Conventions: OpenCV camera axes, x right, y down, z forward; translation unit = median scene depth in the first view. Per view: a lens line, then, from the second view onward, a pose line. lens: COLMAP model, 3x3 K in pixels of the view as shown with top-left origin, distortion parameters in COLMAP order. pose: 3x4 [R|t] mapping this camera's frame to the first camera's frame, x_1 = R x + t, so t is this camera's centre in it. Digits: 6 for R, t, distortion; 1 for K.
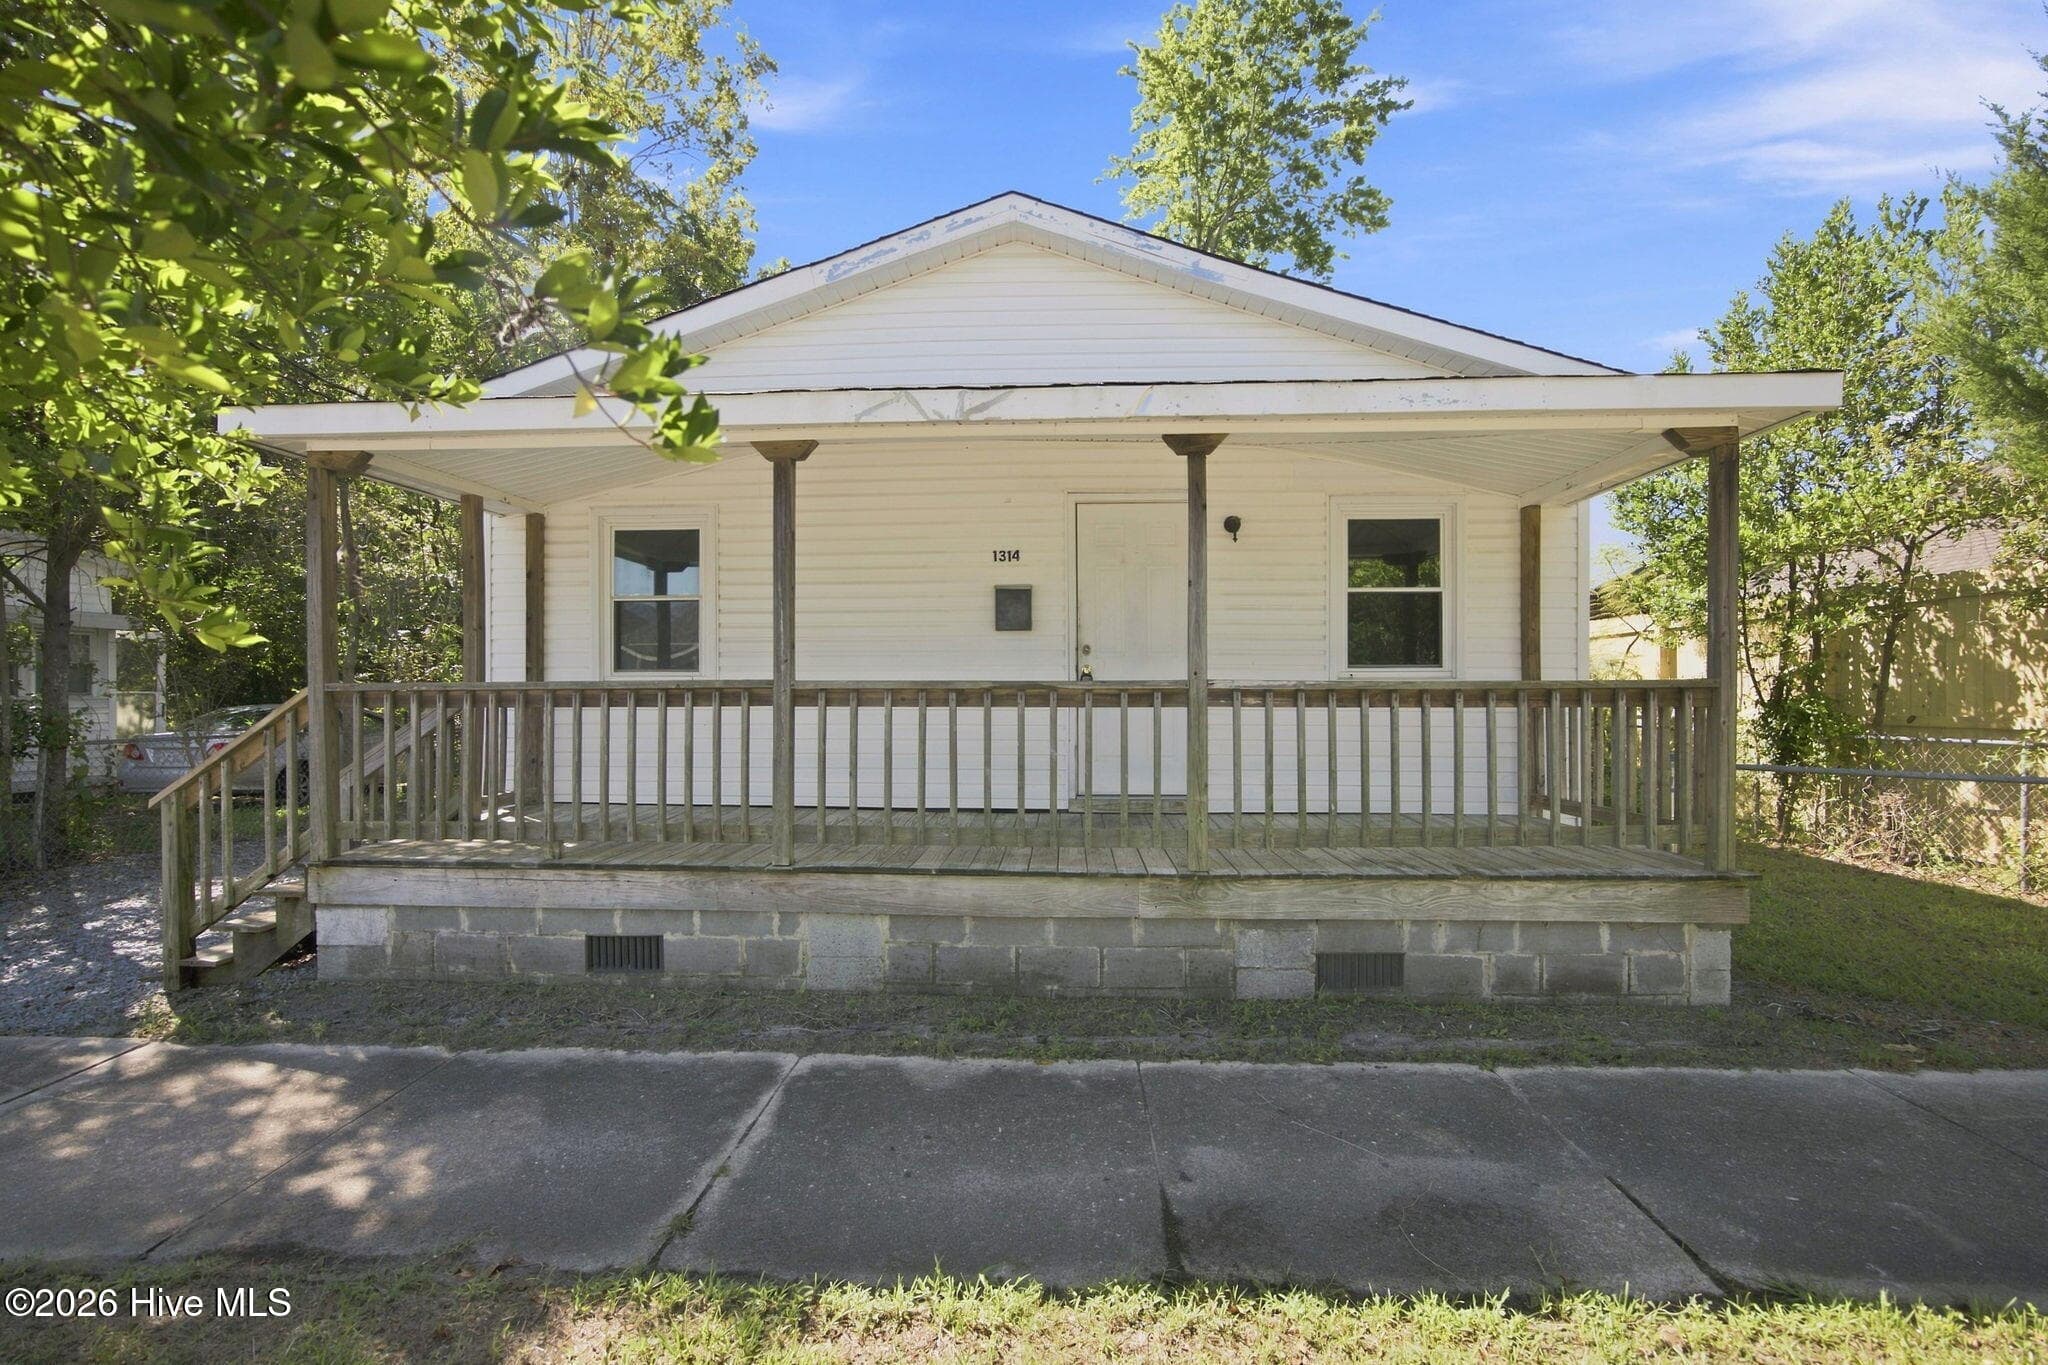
lens RADIAL K [[873.0, 0, 1020.2], [0, 873.0, 691.6], [0, 0, 1]] dist [-0.013531, 0.001054]
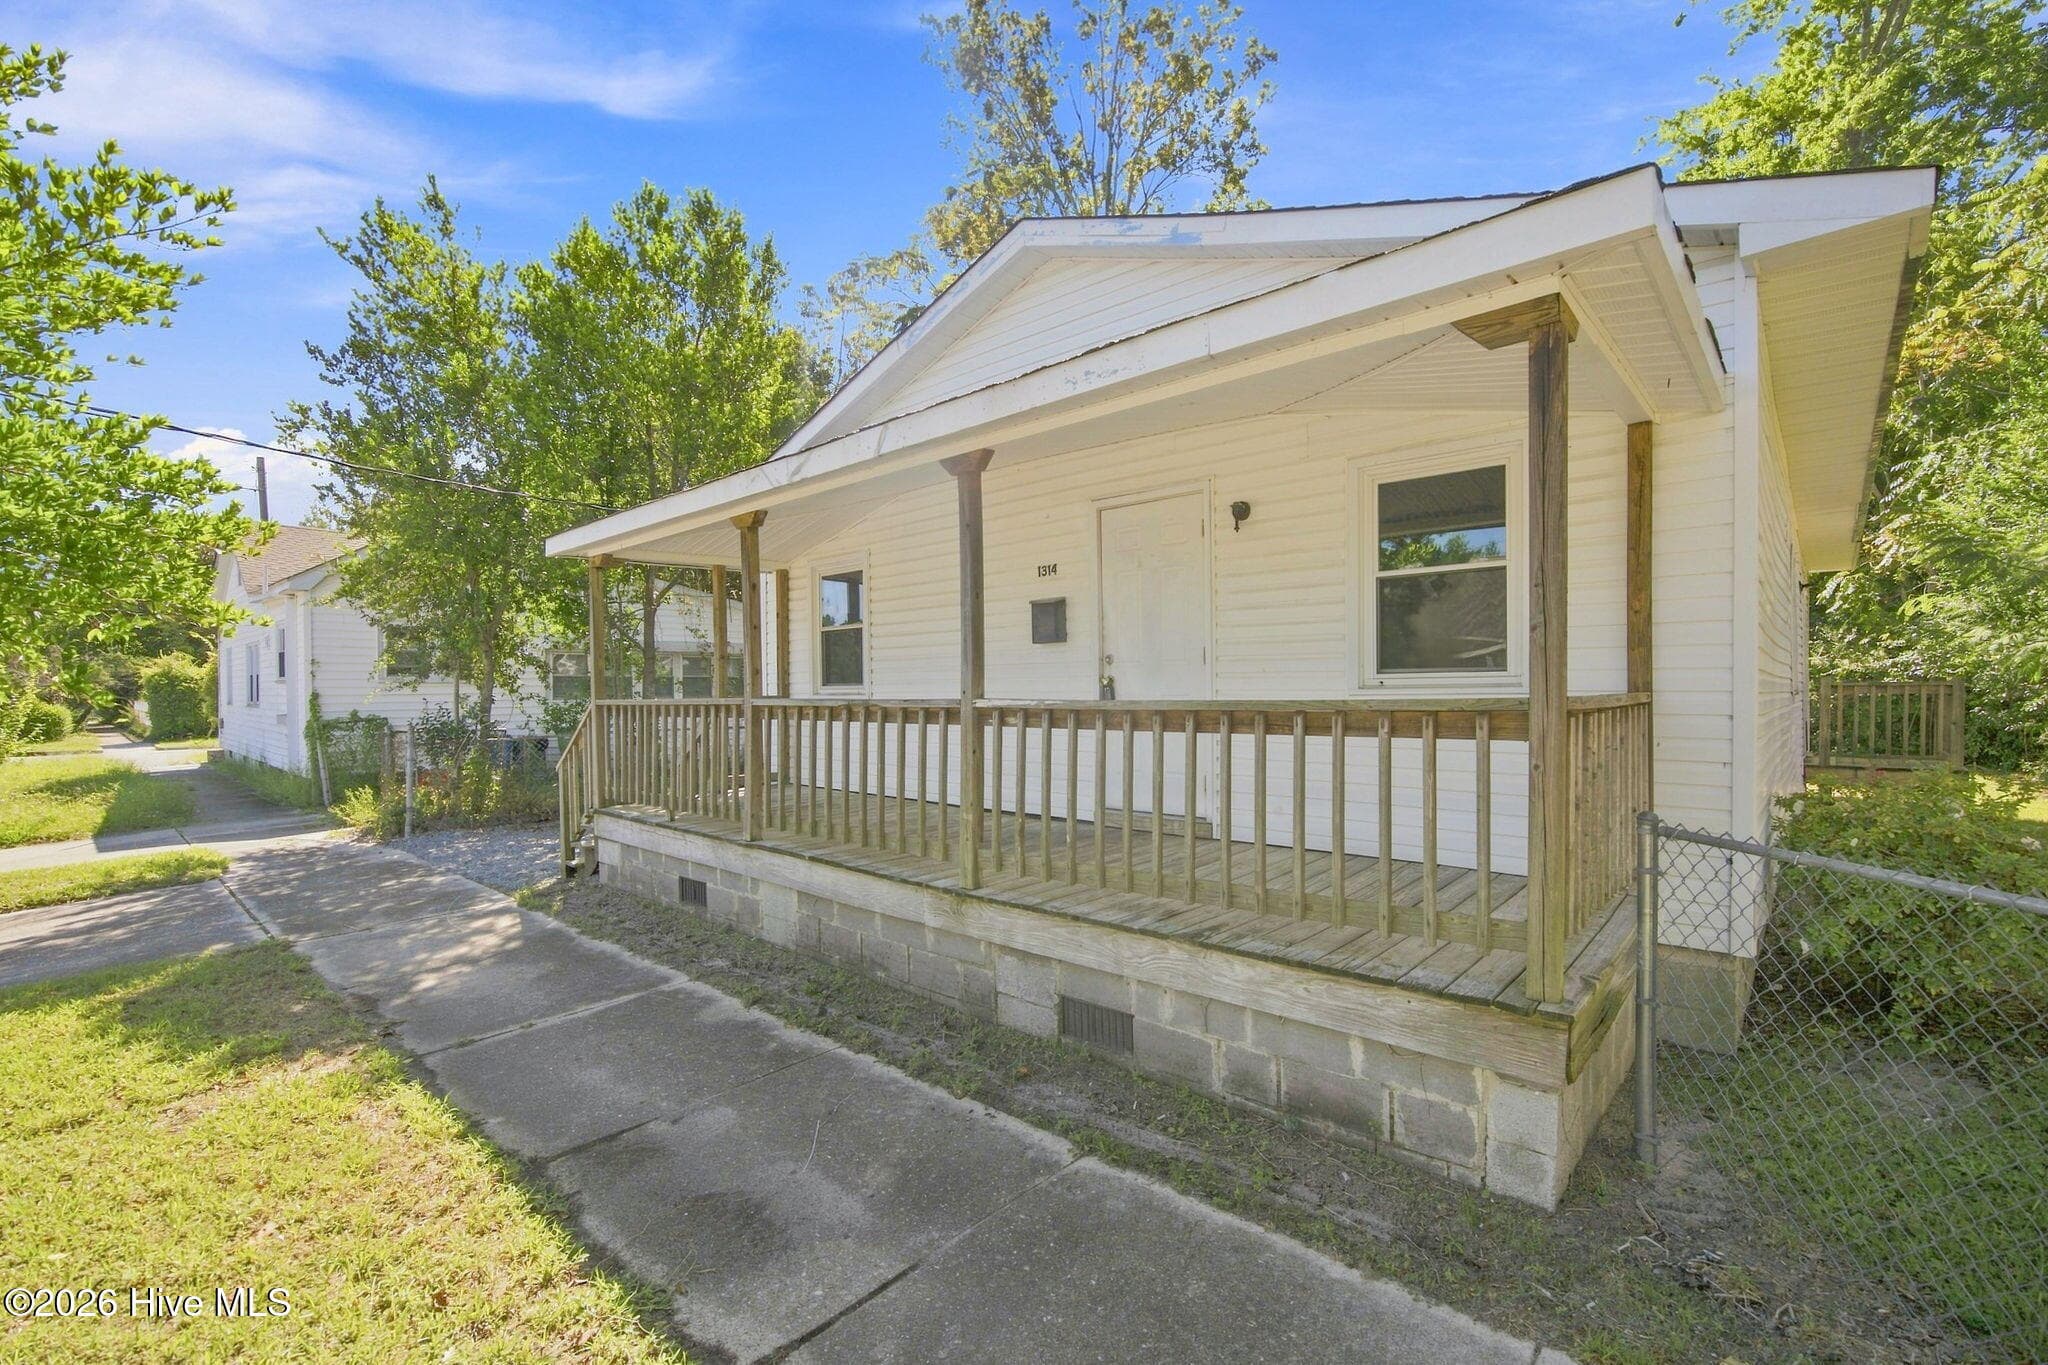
lens RADIAL K [[897.9, 0, 1052.2], [0, 897.9, 701.8], [0, 0, 1]] dist [-0.023166, 0.000803]
pose [[0.773528, 0.004080, -0.633748, 0.919415], [0.008061, 0.999835, 0.016276, -0.025437], [0.633710, -0.017699, 0.773368, 0.259282]]
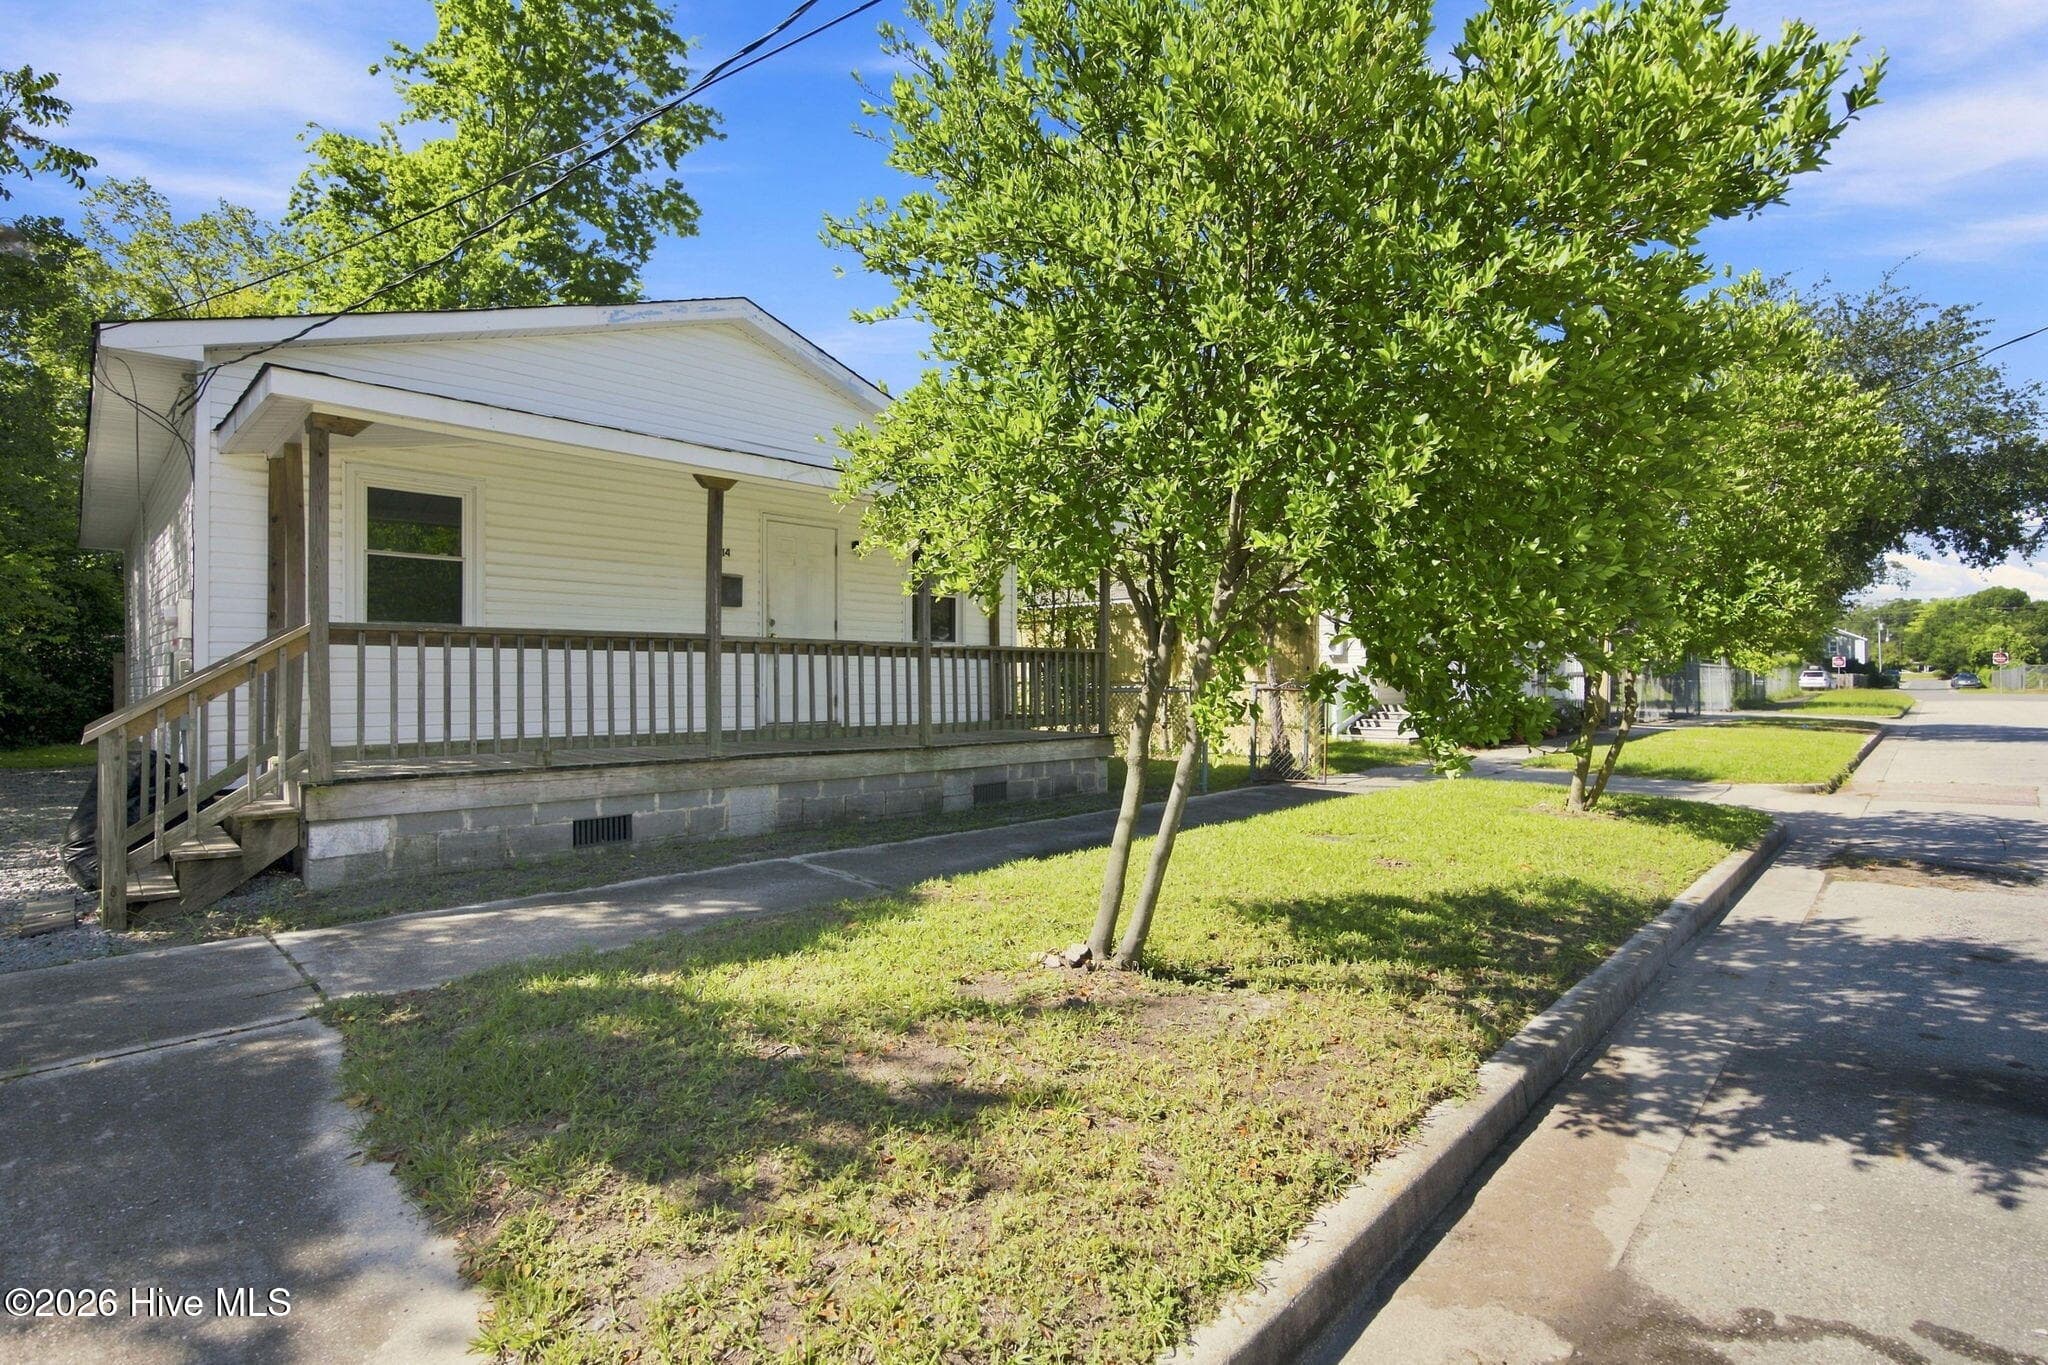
lens RADIAL K [[943.2, 0, 1022.3], [0, 943.2, 674.9], [0, 0, 1]] dist [-0.015435, 0.003613]
pose [[0.665228, 0.006298, 0.746613, -1.138416], [-0.005525, 0.999979, -0.003513, 0.059139], [-0.746620, -0.001788, 0.665249, -0.483023]]
